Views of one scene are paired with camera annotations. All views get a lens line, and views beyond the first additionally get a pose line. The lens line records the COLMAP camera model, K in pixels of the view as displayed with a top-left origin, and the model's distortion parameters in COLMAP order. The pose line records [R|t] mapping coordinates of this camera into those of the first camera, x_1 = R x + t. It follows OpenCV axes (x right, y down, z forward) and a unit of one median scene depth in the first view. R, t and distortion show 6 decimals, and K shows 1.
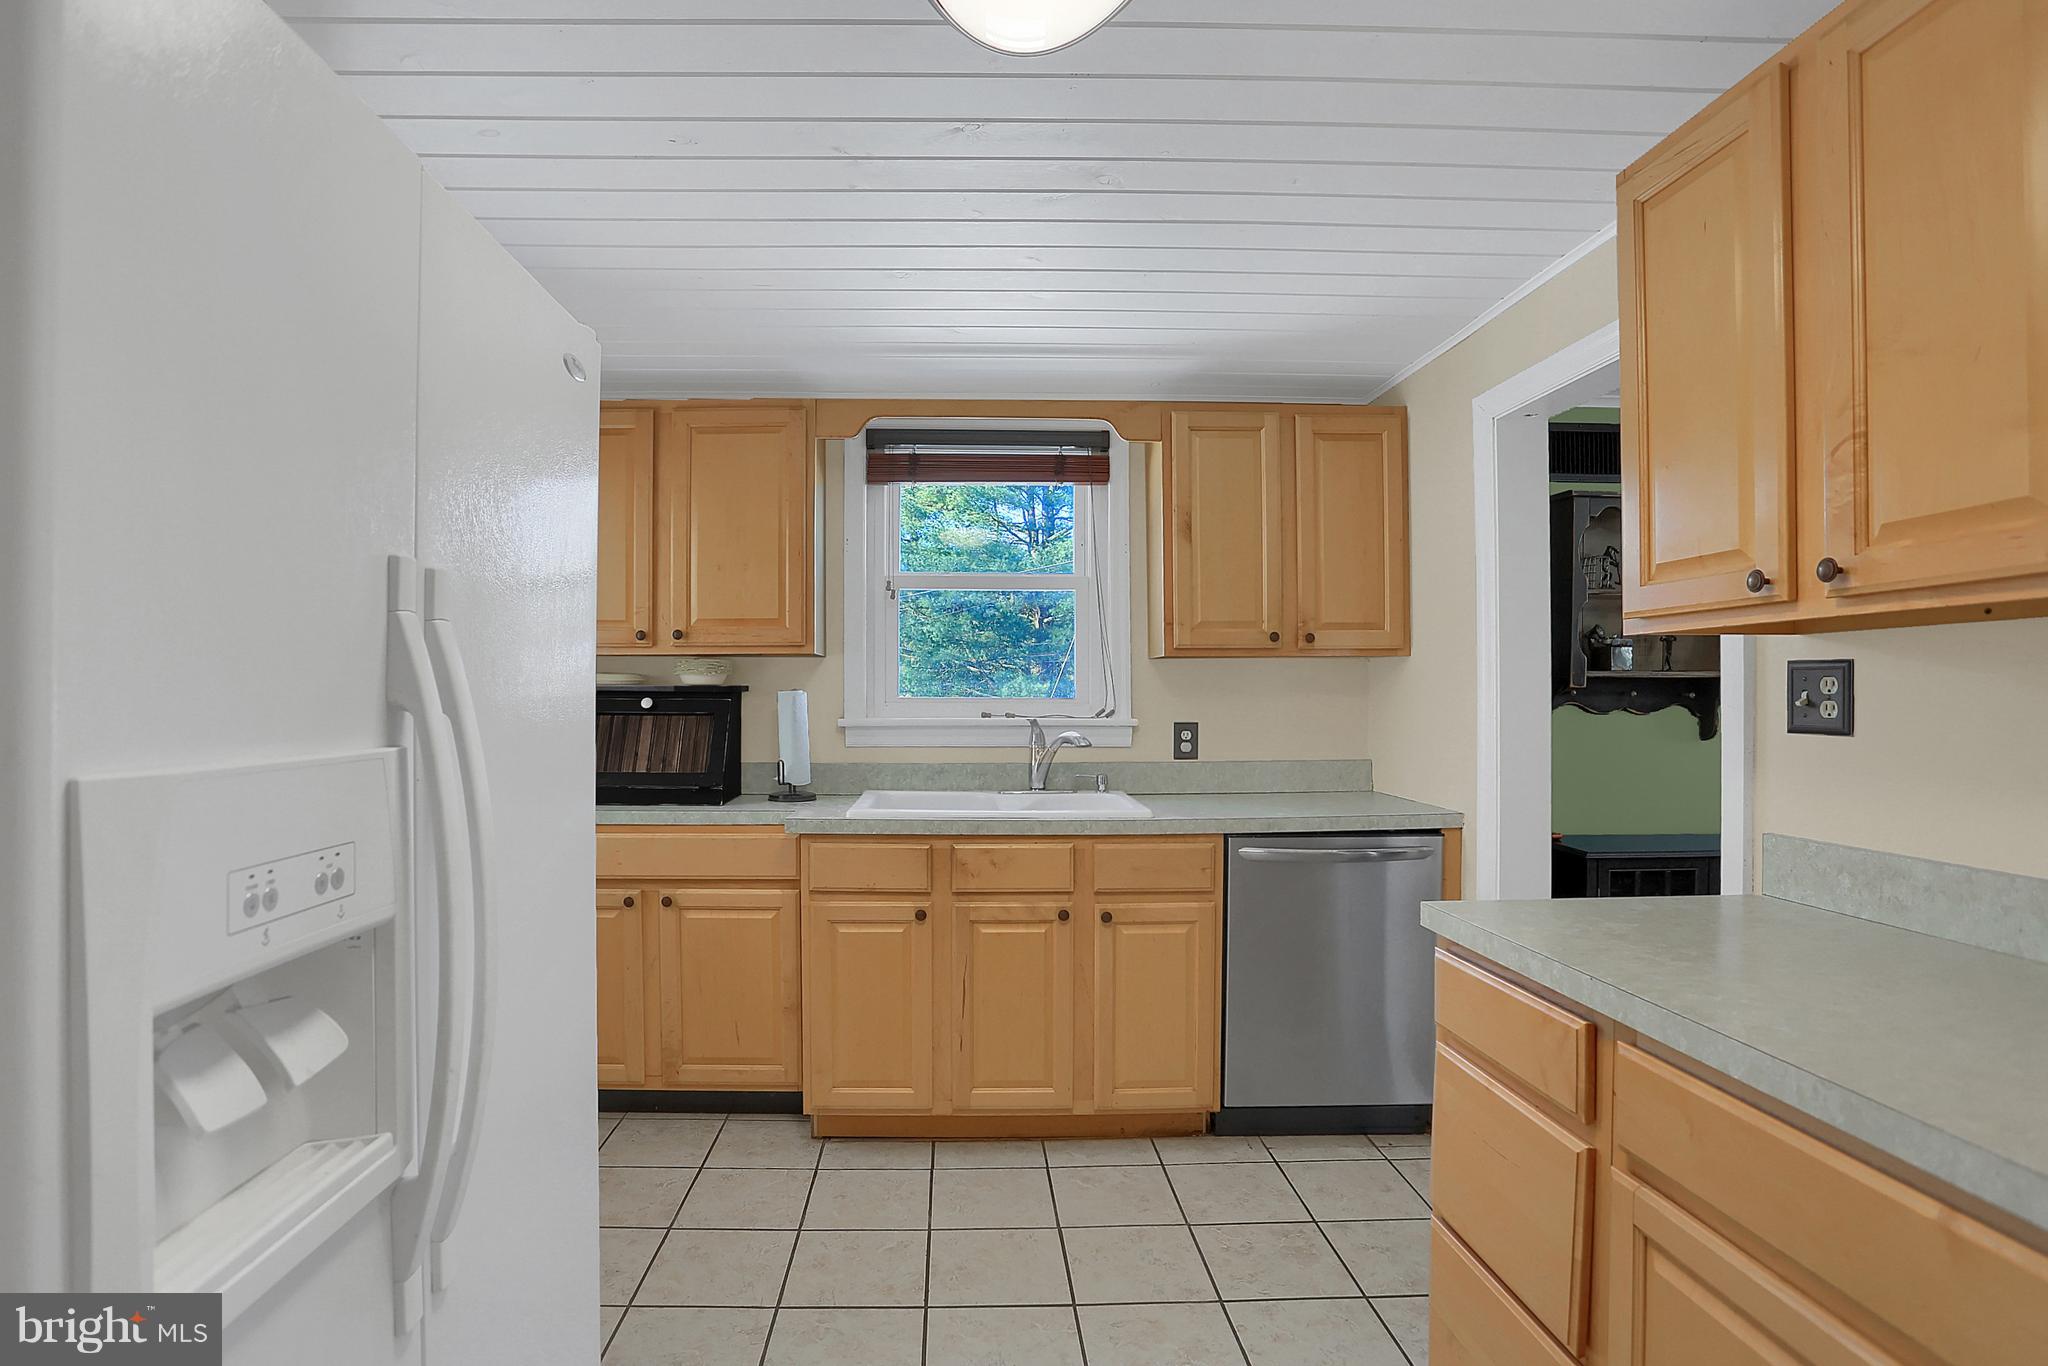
lens RADIAL K [[1003.1, 0, 1019.8], [0, 1003.1, 694.4], [0, 0, 1]] dist [-0.062365, 0.019762]
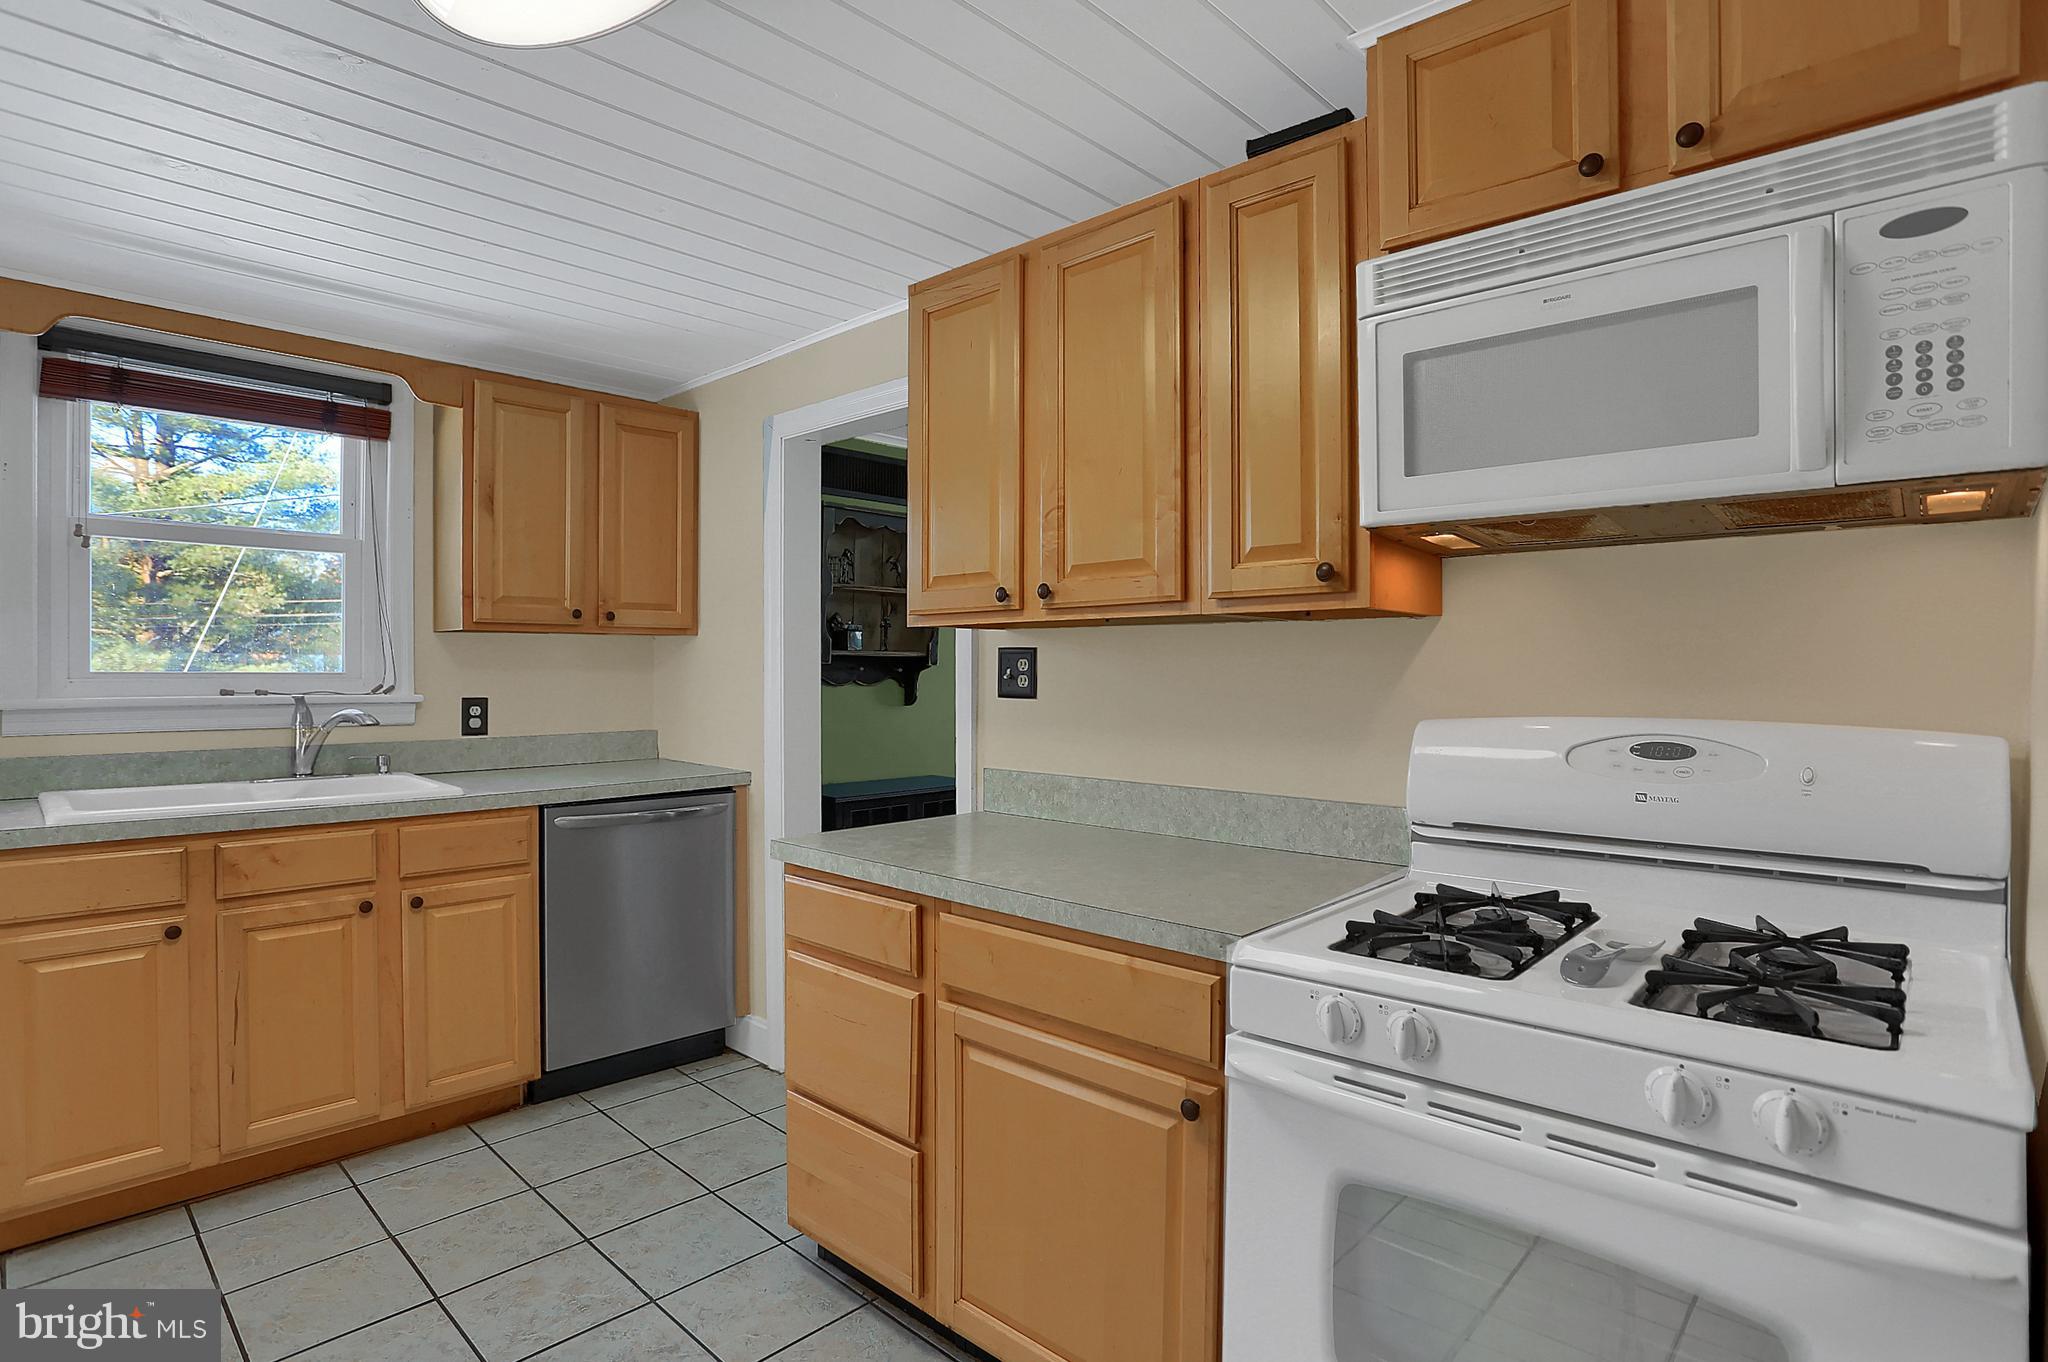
lens RADIAL K [[1003.1, 0, 994.0], [0, 1003.1, 671.4], [0, 0, 1]] dist [-0.062365, 0.019762]
pose [[0.731423, 0.001279, 0.681923, -0.147231], [-0.003127, 0.999994, 0.001479, -0.000724], [-0.681917, -0.003214, 0.731422, -0.056693]]
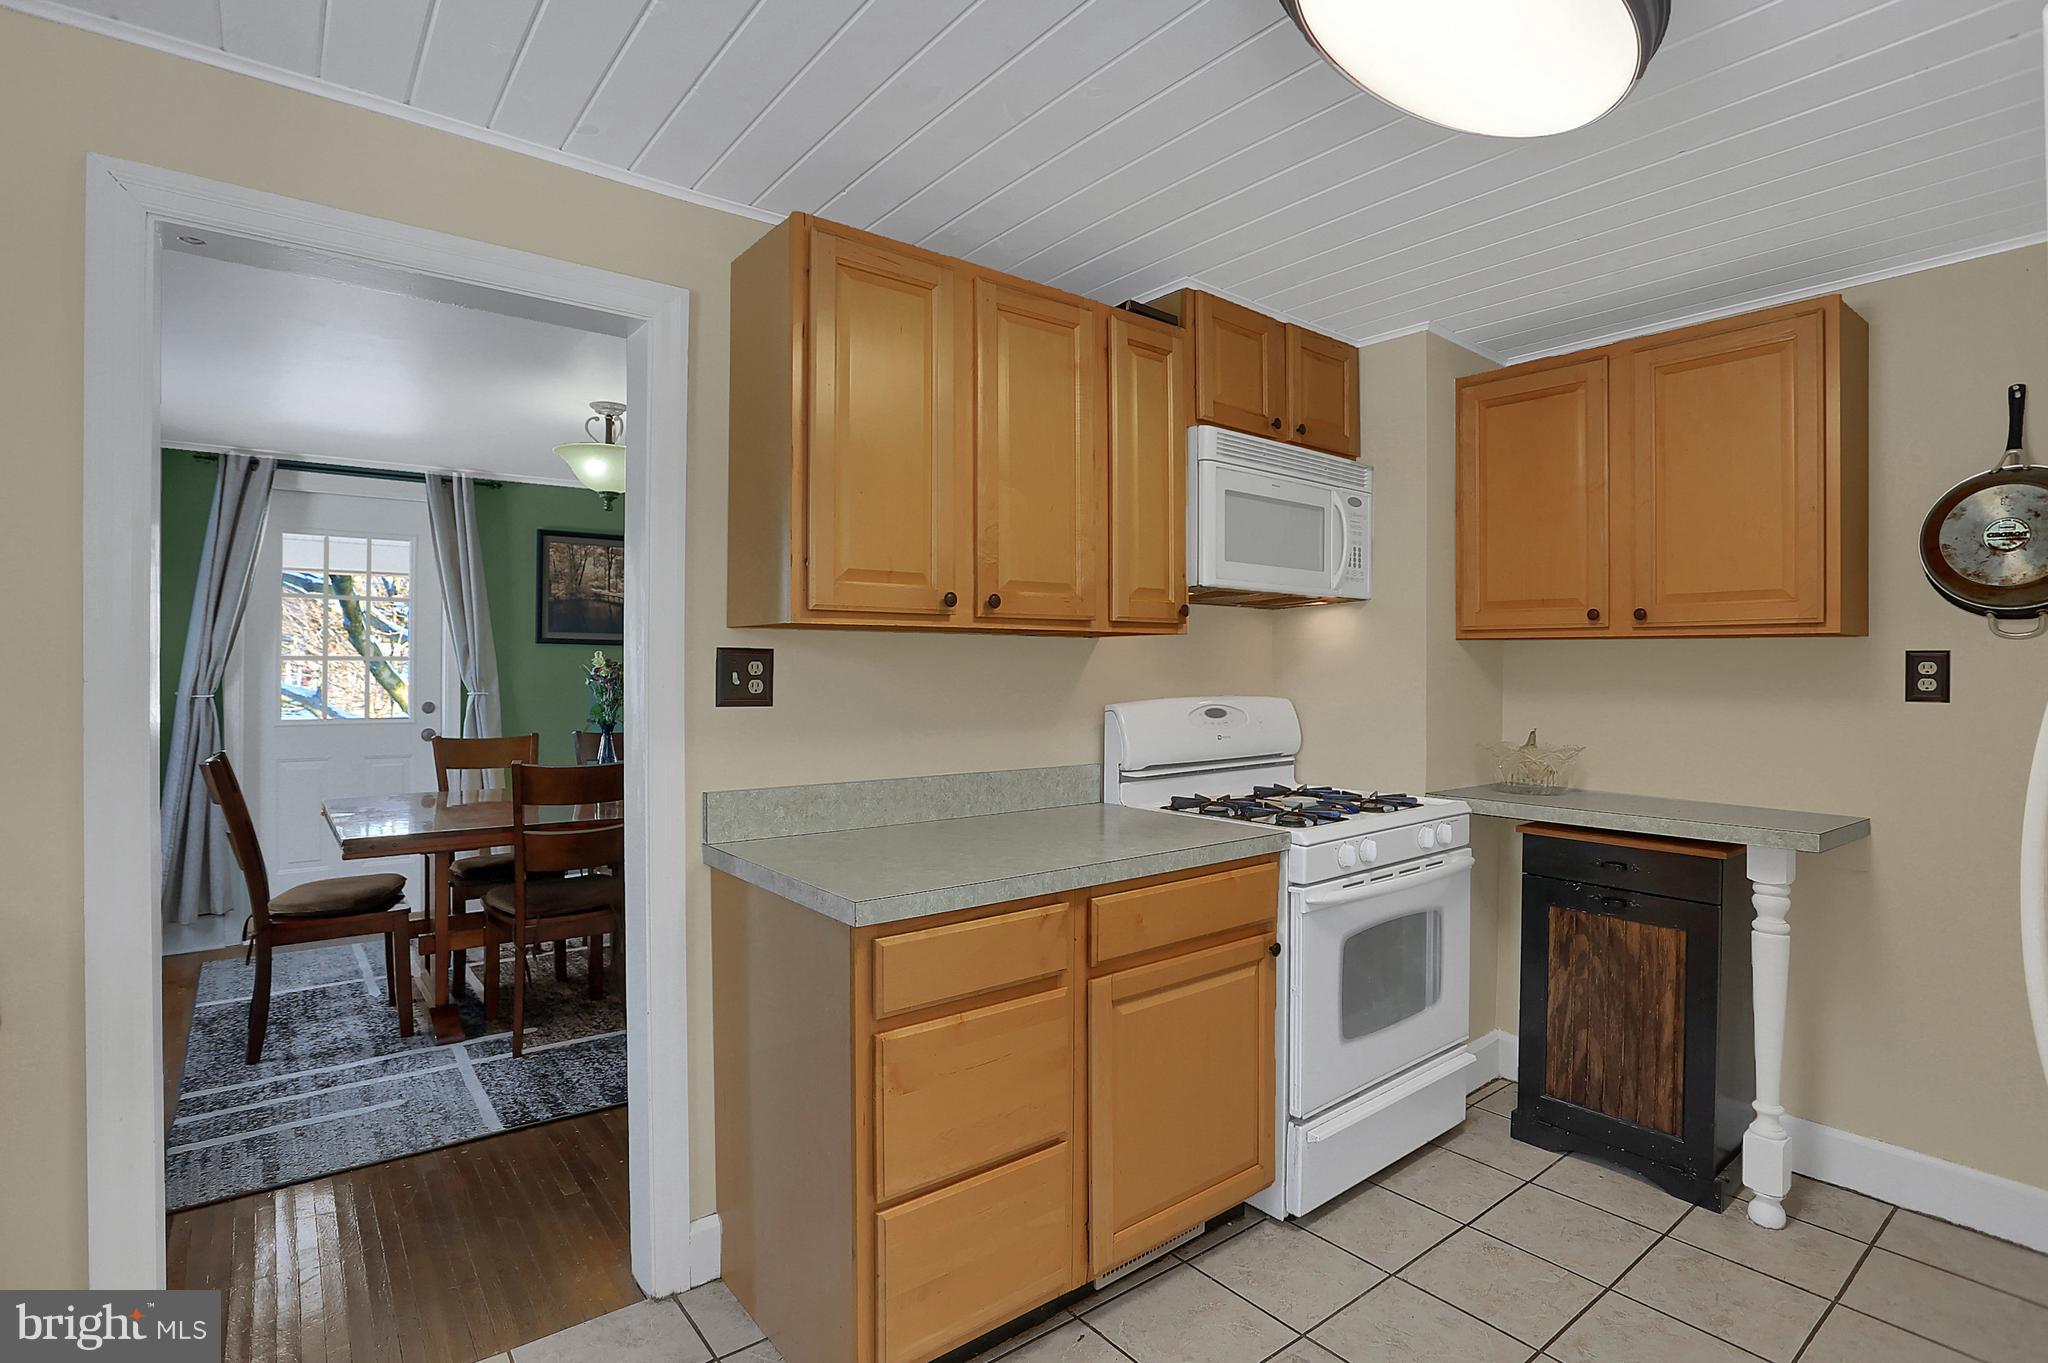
lens RADIAL K [[1003.1, 0, 1018.8], [0, 1003.1, 670.7], [0, 0, 1]] dist [-0.062365, 0.019762]
pose [[-0.564641, -0.007040, 0.825307, -0.283245], [-0.004412, 0.999975, 0.005511, -0.008647], [-0.825325, -0.000530, -0.564658, 0.877252]]
